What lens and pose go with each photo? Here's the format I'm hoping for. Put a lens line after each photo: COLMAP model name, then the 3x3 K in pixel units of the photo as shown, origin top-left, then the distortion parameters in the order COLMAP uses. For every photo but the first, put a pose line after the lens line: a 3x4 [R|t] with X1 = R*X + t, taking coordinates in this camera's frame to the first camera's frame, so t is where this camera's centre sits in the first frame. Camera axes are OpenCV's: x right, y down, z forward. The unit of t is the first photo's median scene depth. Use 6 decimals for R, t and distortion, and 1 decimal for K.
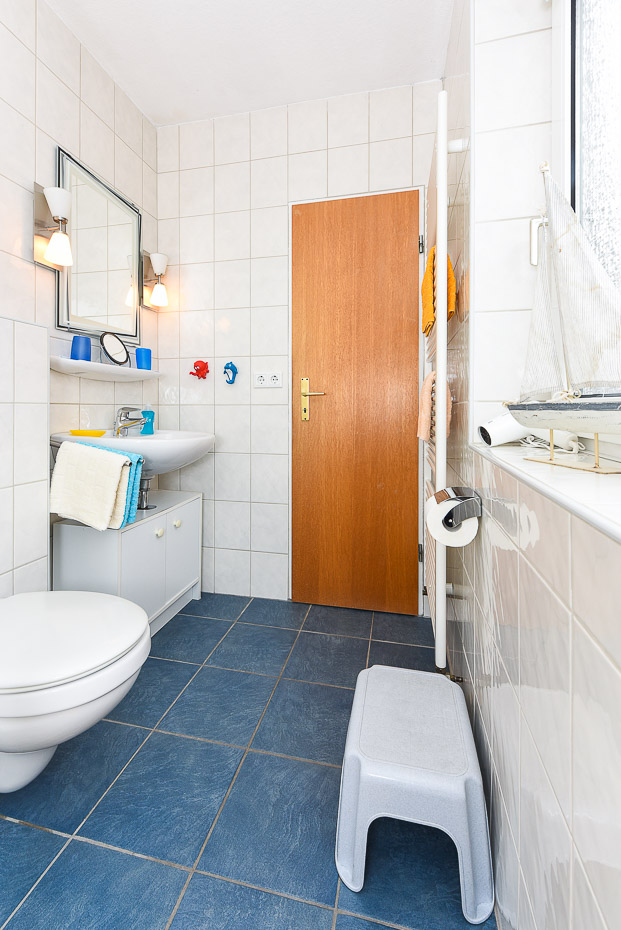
lens RADIAL K [[425.5, 0, 308.6], [0, 425.5, 464.9], [0, 0, 1]] dist [0.005292, 0.000602]
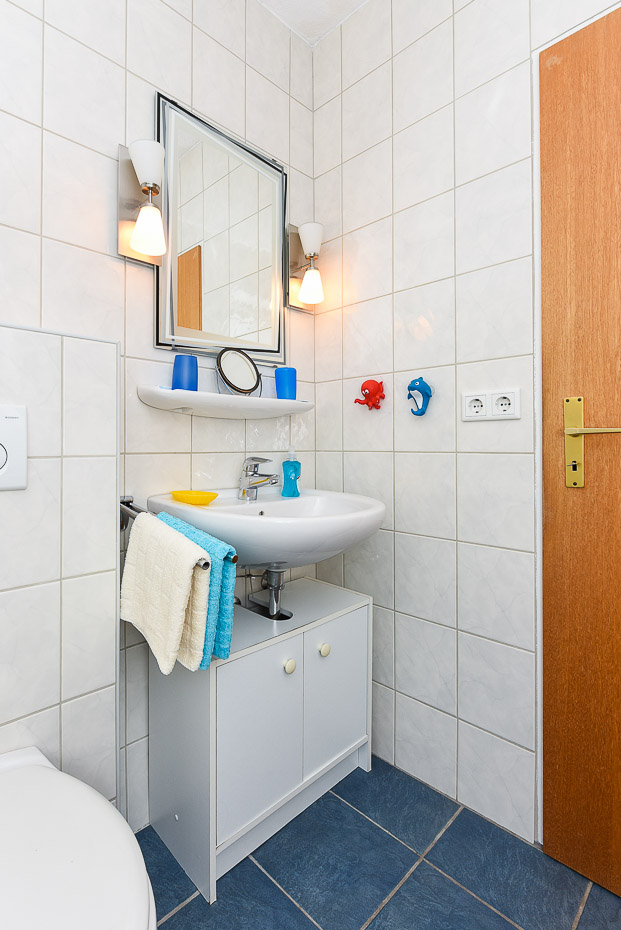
lens RADIAL K [[462.0, 0, 287.7], [0, 462.0, 443.1], [0, 0, 1]] dist [-0.003570, -0.000992]
pose [[0.845116, -0.006014, -0.534549, -0.003652], [-0.064874, 0.991393, -0.113719, -0.077638], [0.530632, 0.130784, 0.837452, 0.422054]]
